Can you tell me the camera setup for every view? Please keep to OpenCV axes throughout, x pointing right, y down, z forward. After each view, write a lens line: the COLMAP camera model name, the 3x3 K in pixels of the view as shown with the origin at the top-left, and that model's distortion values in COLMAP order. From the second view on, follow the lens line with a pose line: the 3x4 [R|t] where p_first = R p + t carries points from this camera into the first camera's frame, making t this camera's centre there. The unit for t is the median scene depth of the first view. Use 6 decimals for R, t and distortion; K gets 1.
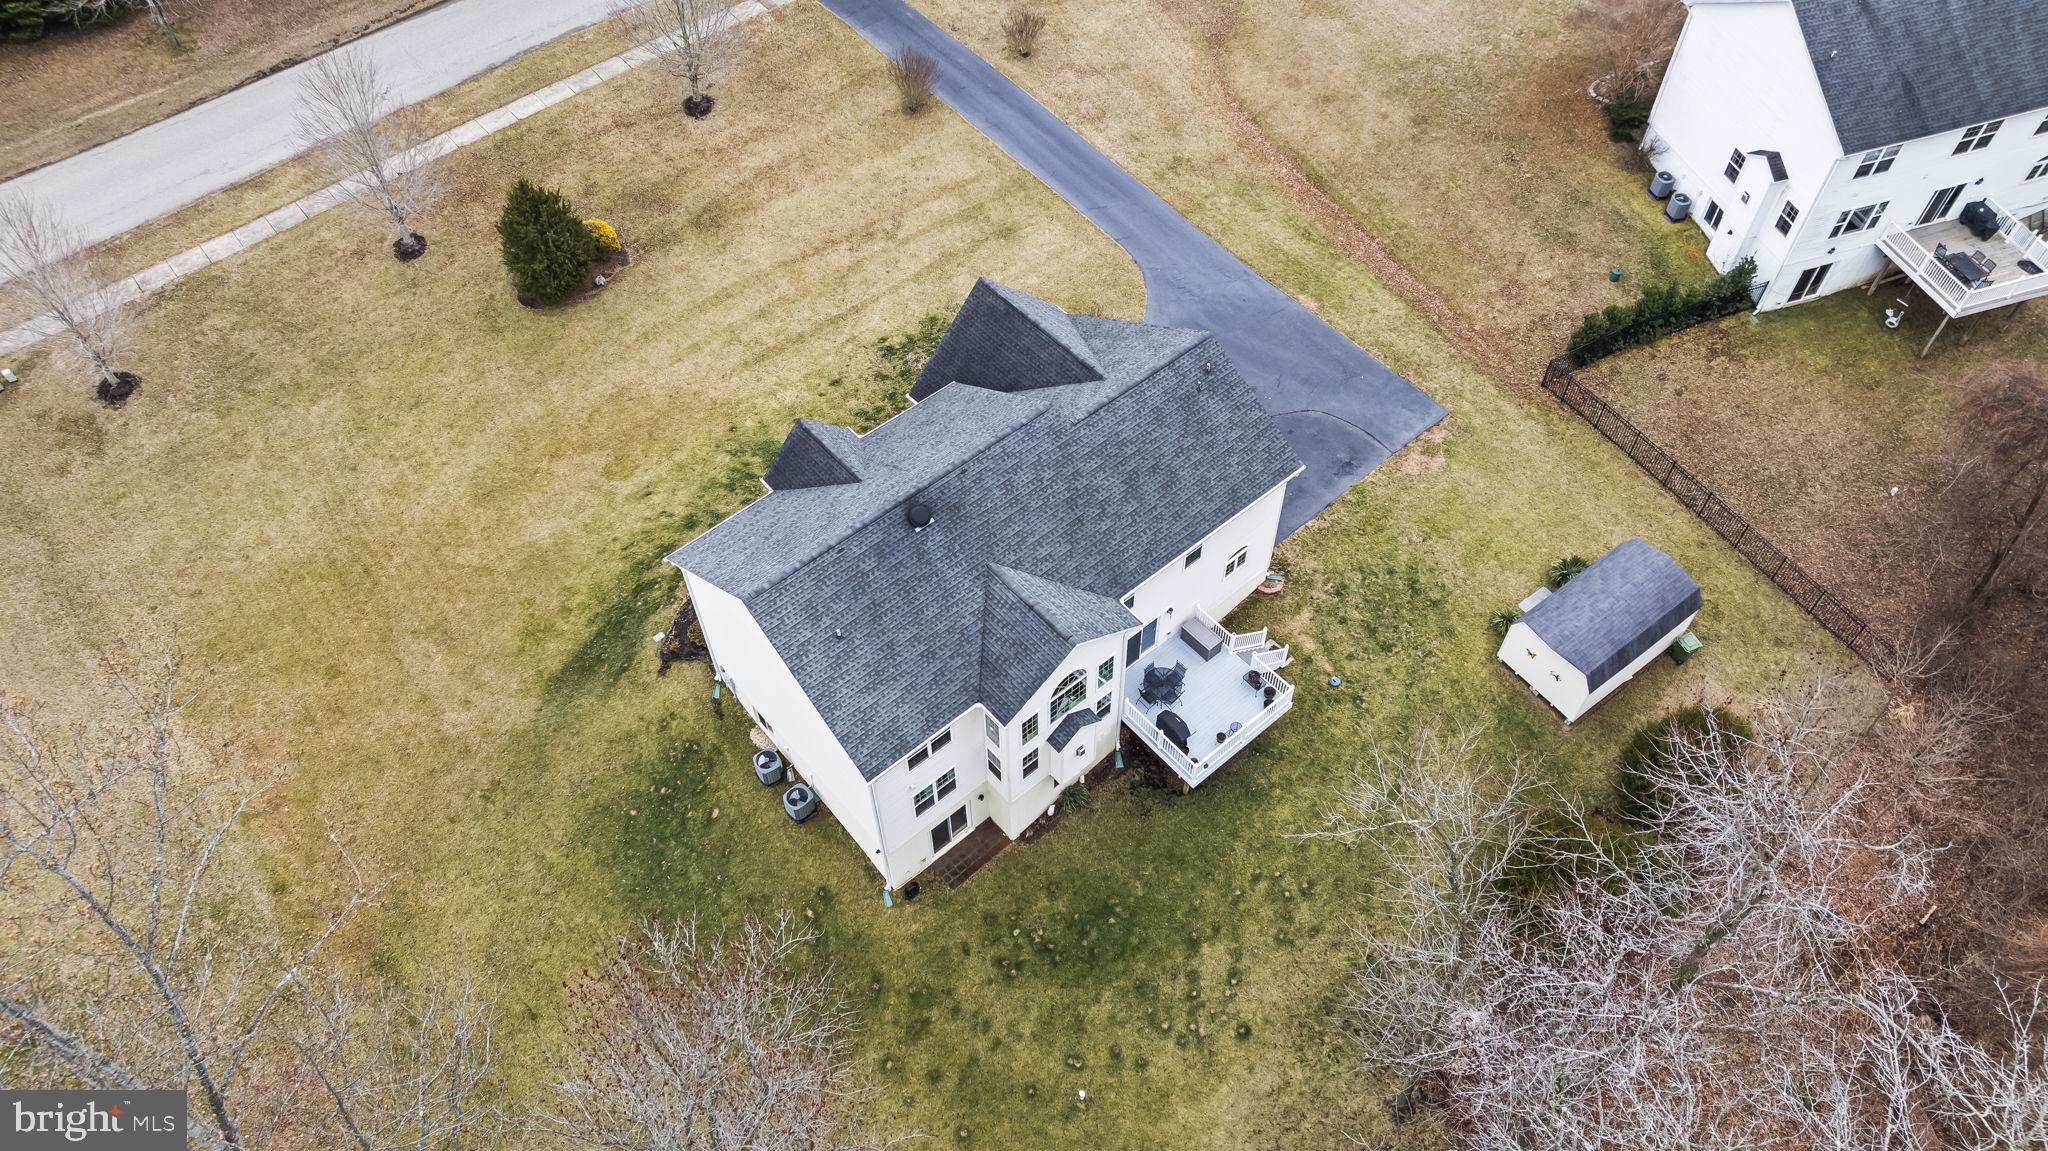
lens RADIAL K [[1443.1, 0, 1028.2], [0, 1443.1, 572.6], [0, 0, 1]] dist [-0.031183, 0.022005]
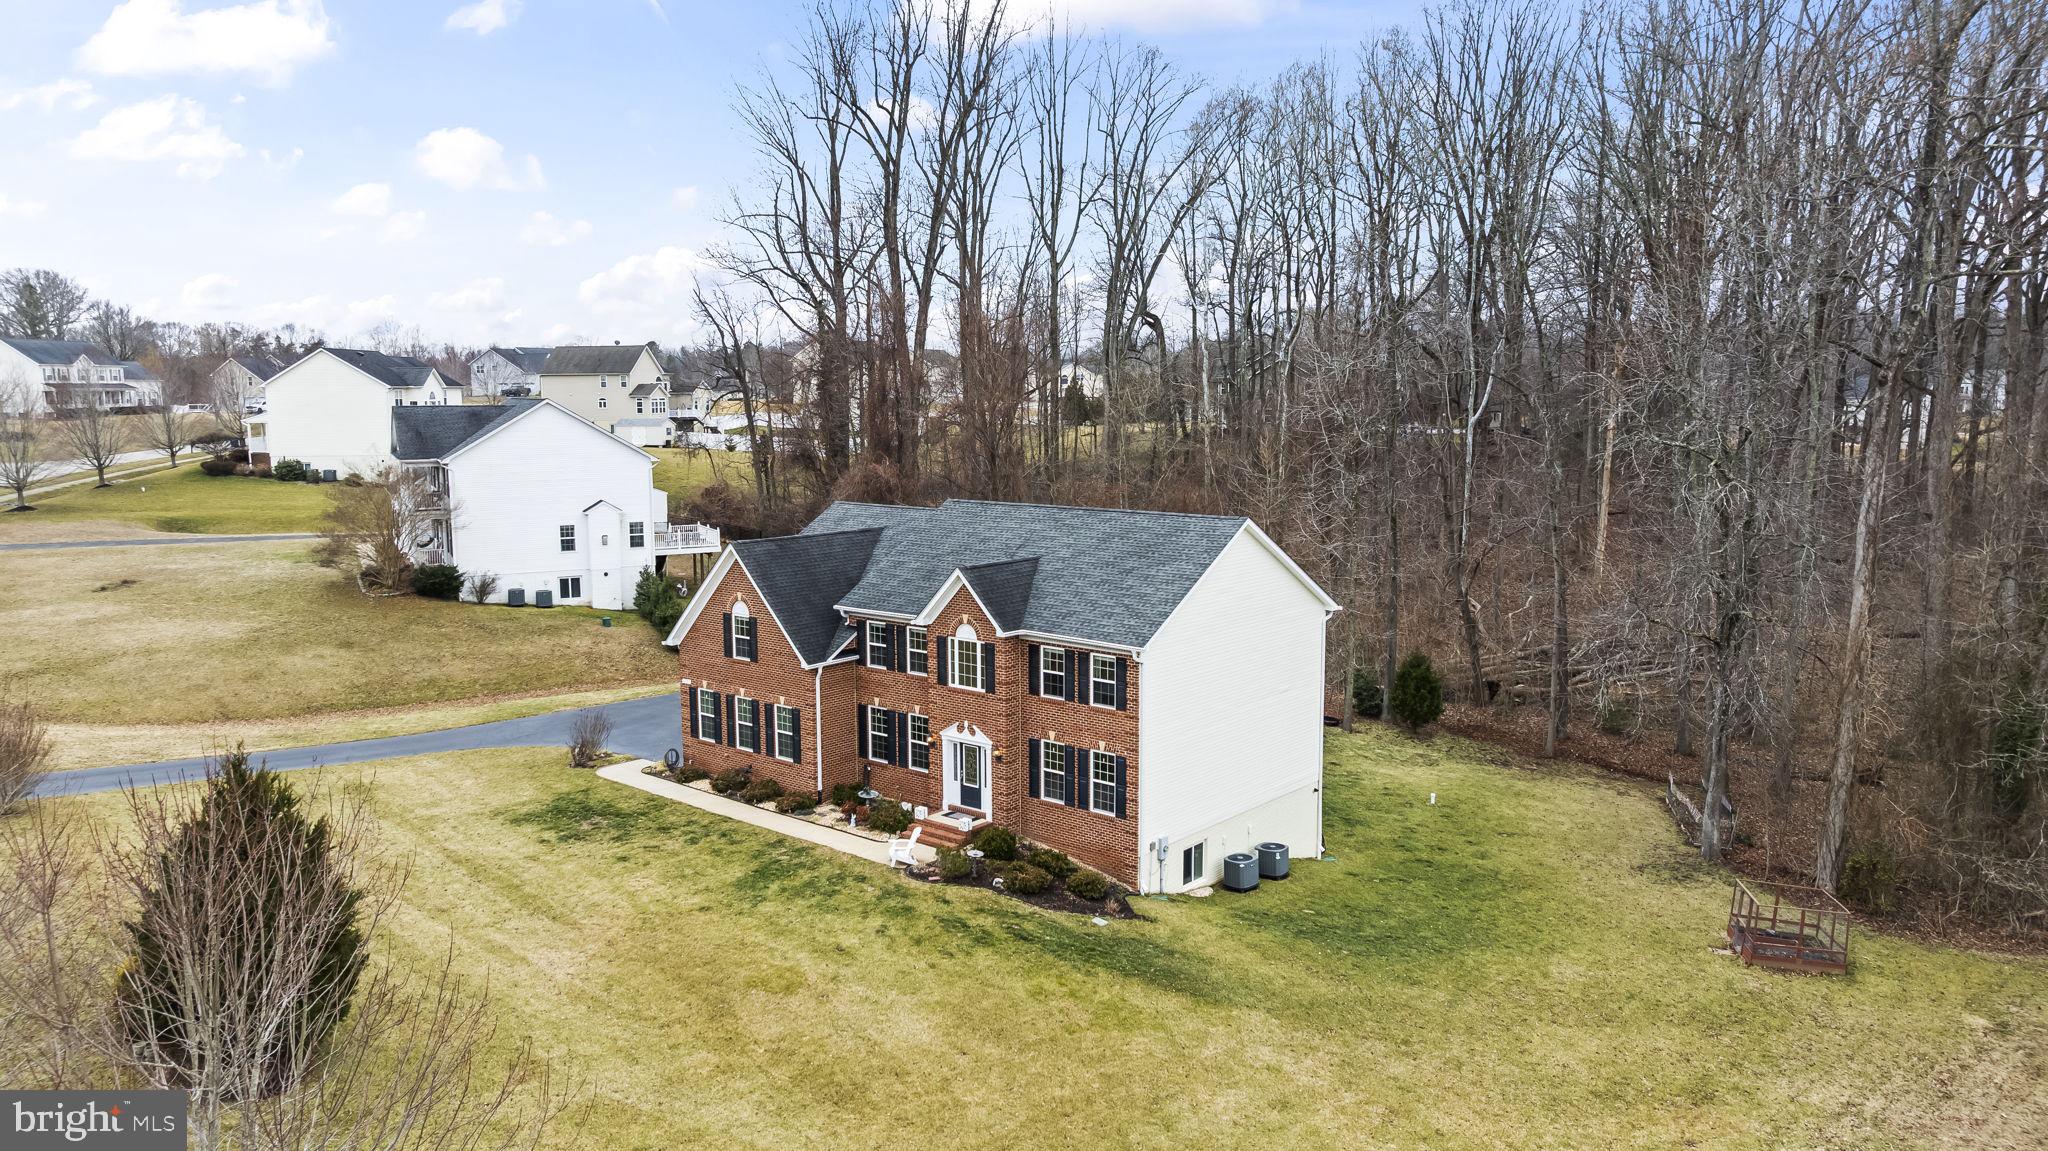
lens RADIAL K [[1443.1, 0, 1025.2], [0, 1443.1, 572.9], [0, 0, 1]] dist [-0.031183, 0.022005]
pose [[-0.153440, -0.115393, 0.981397, -0.840419], [0.792076, 0.579450, 0.191972, -0.197484], [-0.590823, 0.806798, 0.002489, 0.811980]]
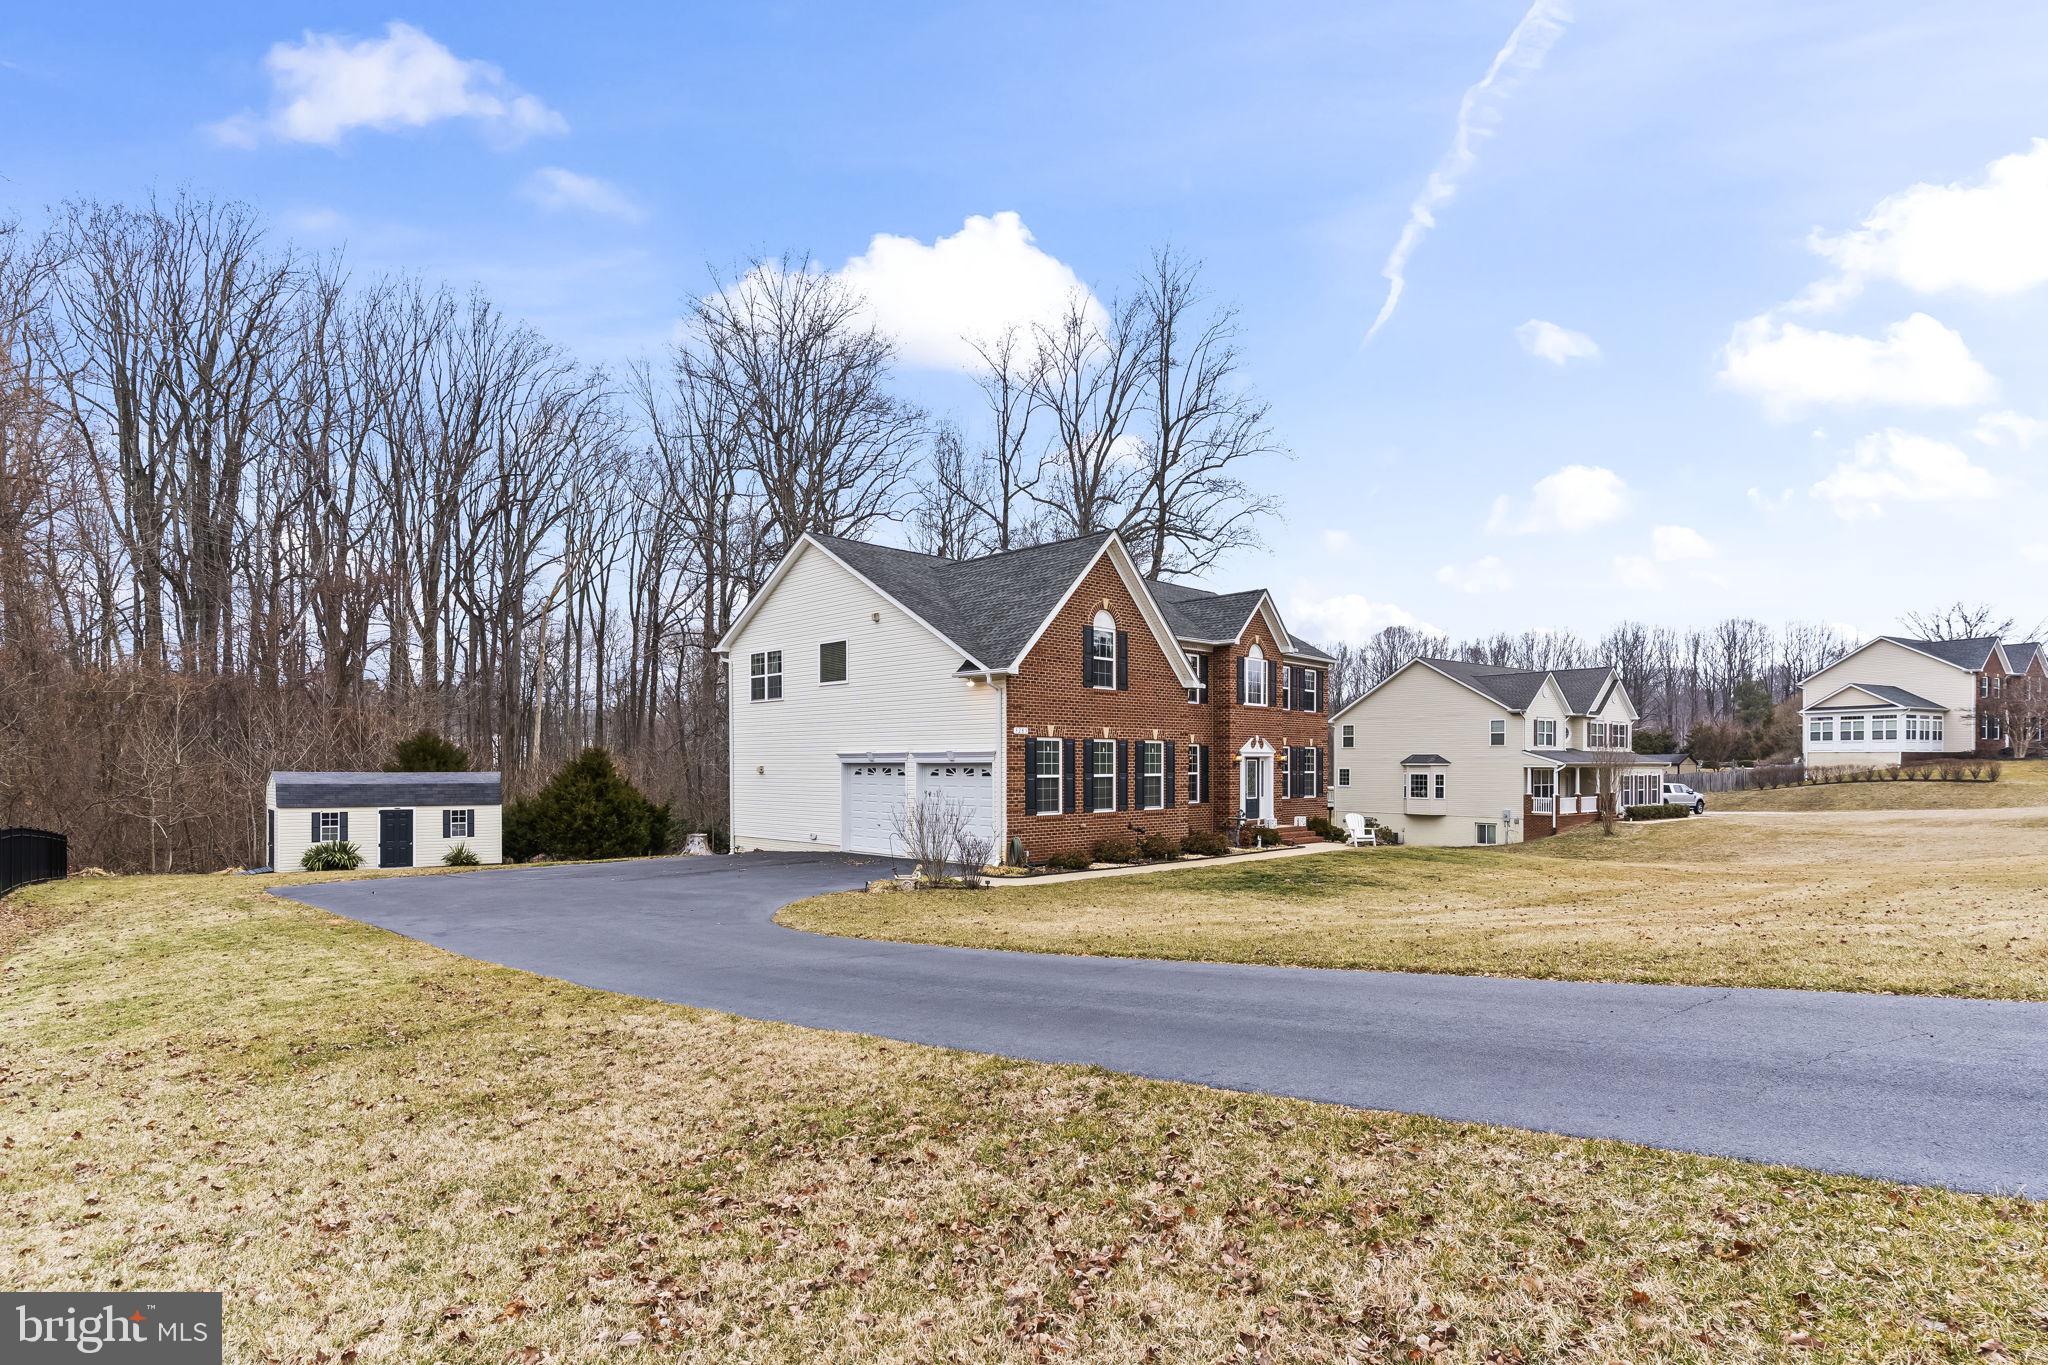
lens RADIAL K [[1008.5, 0, 1013.0], [0, 1008.5, 774.6], [0, 0, 1]] dist [0.002585, 0.000325]
pose [[-0.997281, 0.010964, -0.072876, 0.045329], [-0.052088, 0.594679, 0.802274, -0.458908], [0.052134, 0.803888, -0.592491, 1.227845]]
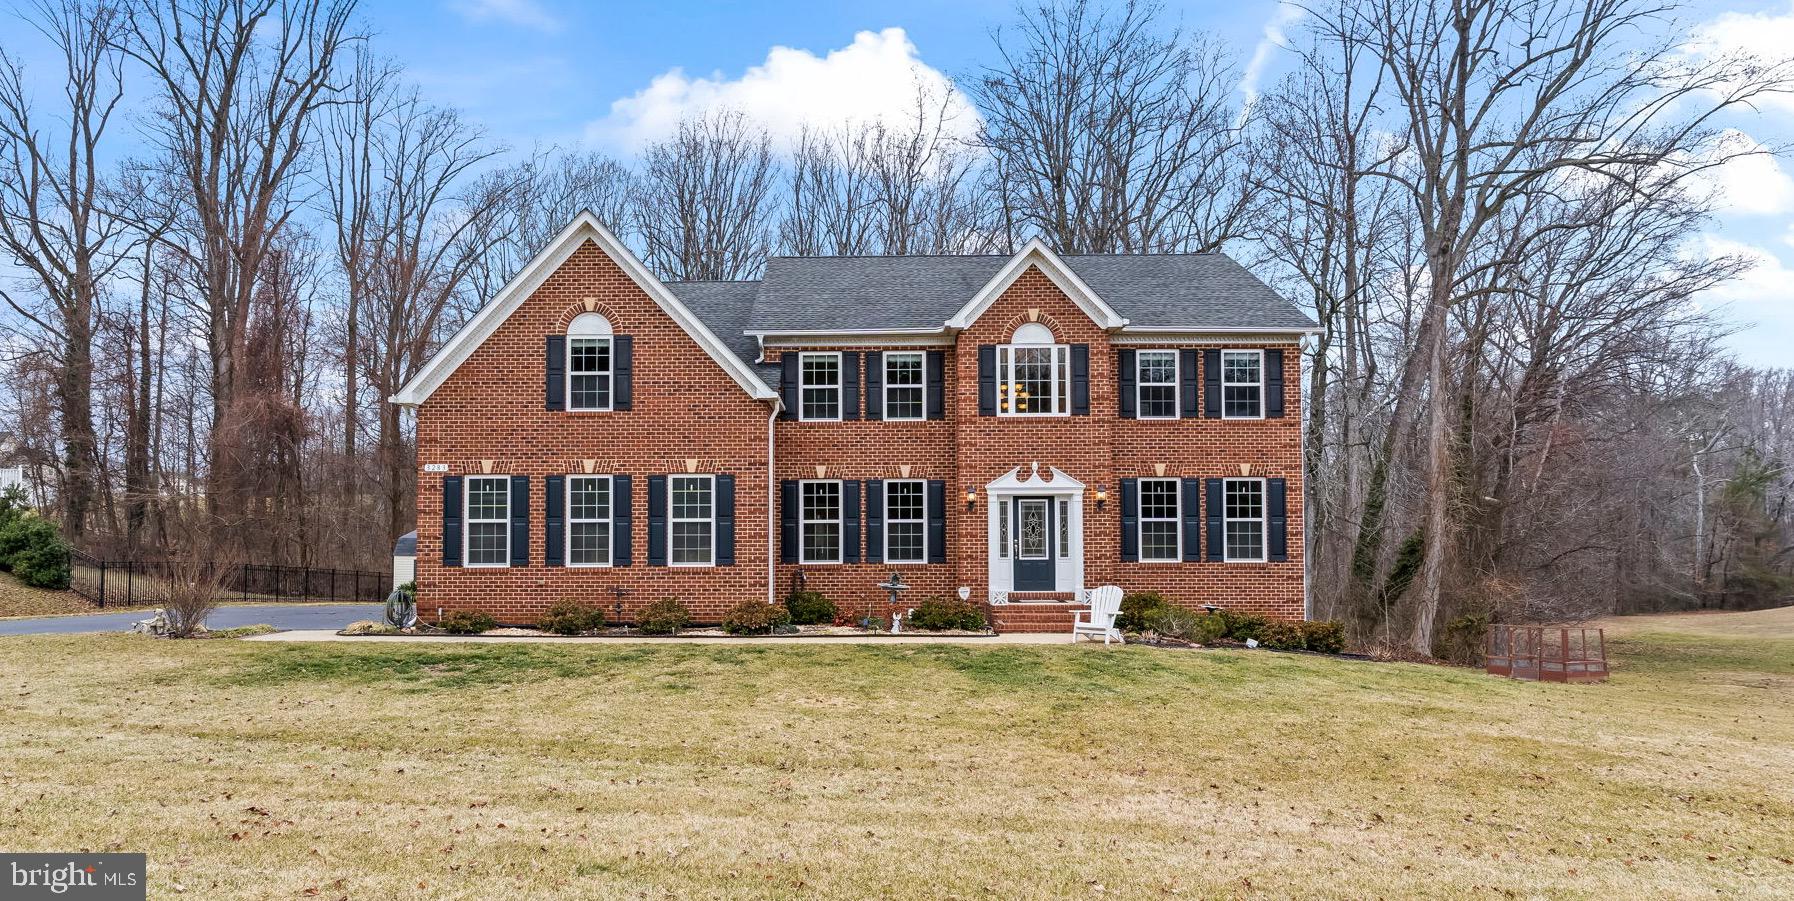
lens RADIAL K [[997.2, 0, 852.3], [0, 997.2, 500.6], [0, 0, 1]] dist [-0.011911, 0.003795]
pose [[-0.752216, 0.035874, 0.657940, -0.310742], [0.532470, 0.621268, 0.574893, -0.266591], [-0.388133, 0.782777, -0.486429, 1.099746]]
